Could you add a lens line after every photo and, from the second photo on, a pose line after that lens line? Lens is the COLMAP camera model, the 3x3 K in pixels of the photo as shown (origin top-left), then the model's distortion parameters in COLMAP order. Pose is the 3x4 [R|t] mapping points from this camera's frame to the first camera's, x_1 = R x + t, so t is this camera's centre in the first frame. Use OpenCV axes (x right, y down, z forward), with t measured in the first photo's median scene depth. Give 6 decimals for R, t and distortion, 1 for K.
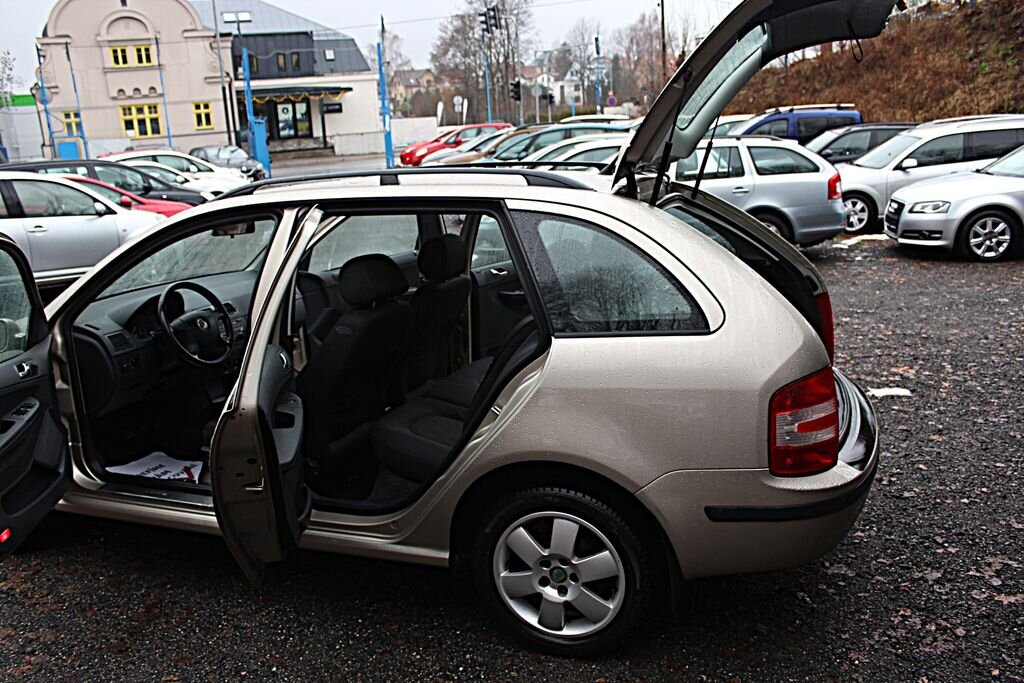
lens RADIAL K [[857.6, 0, 514.7], [0, 857.6, 348.7], [0, 0, 1]] dist [-0.167435, 0.148971]
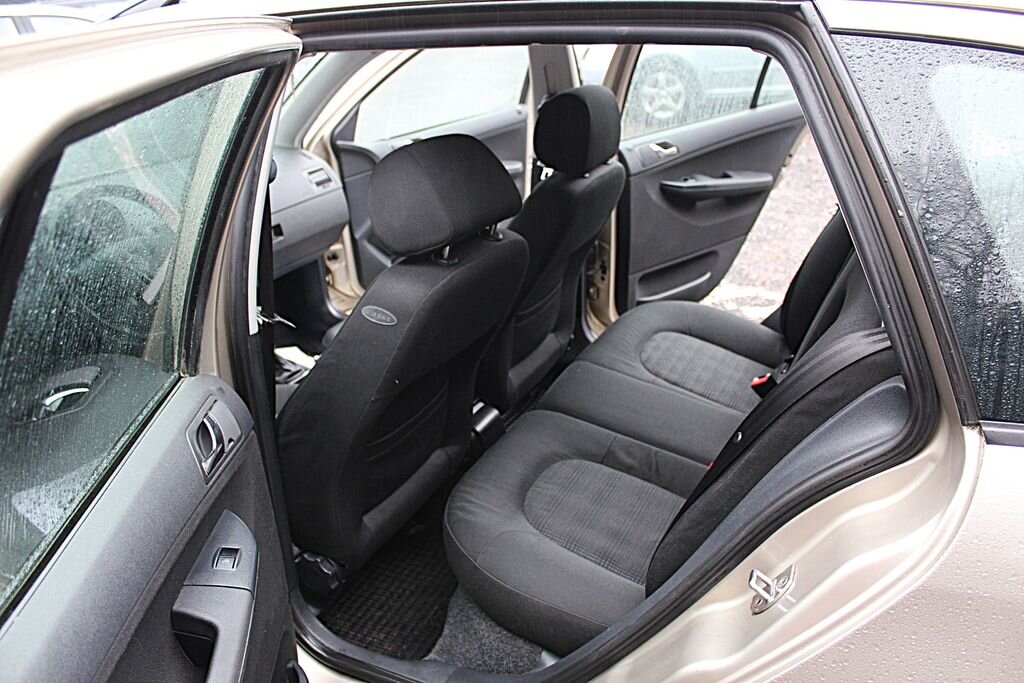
lens RADIAL K [[857.1, 0, 508.4], [0, 857.1, 334.8], [0, 0, 1]] dist [-0.164921, 0.153065]
pose [[0.993749, 0.026157, -0.108534, -0.019630], [-0.007758, 0.985995, 0.166594, -0.019909], [0.111372, -0.164711, 0.980034, 0.131247]]
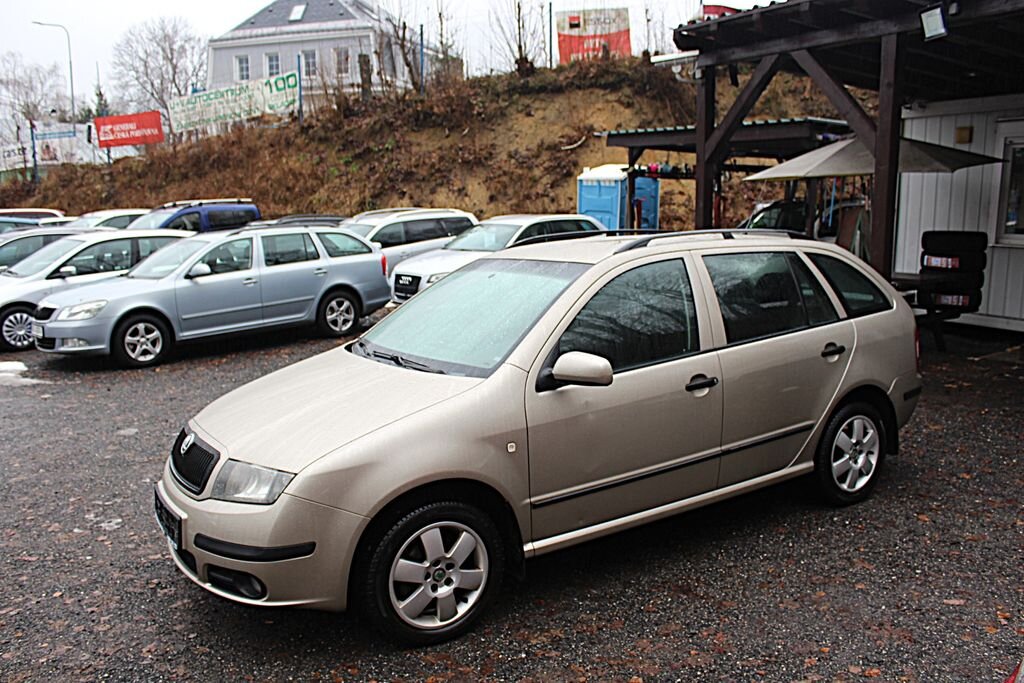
lens RADIAL K [[857.6, 0, 516.7], [0, 857.6, 345.3], [0, 0, 1]] dist [-0.167435, 0.148971]
pose [[0.607416, -0.094112, 0.788789, -0.353414], [0.187520, 0.981883, -0.027252, -0.008319], [-0.771934, 0.164467, 0.614059, 0.089203]]
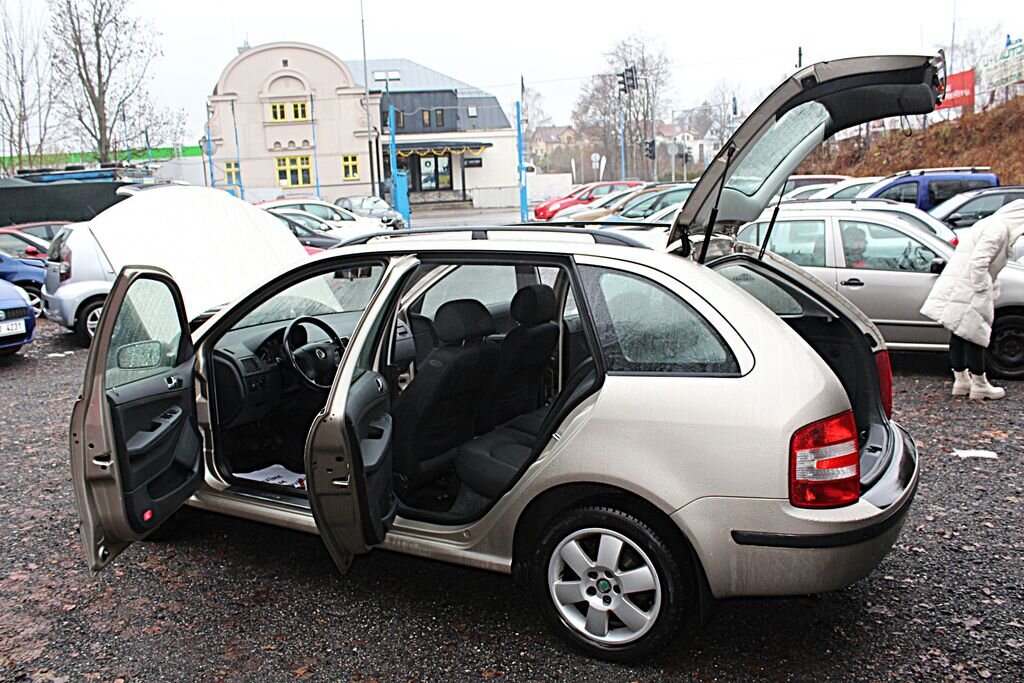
lens RADIAL K [[857.6, 0, 511.9], [0, 857.6, 343.9], [0, 0, 1]] dist [-0.167435, 0.148971]
pose [[0.986599, 0.040810, -0.157976, 0.019496], [-0.051552, 0.996585, -0.064511, 0.005081], [0.154804, 0.071790, 0.985333, -0.030727]]
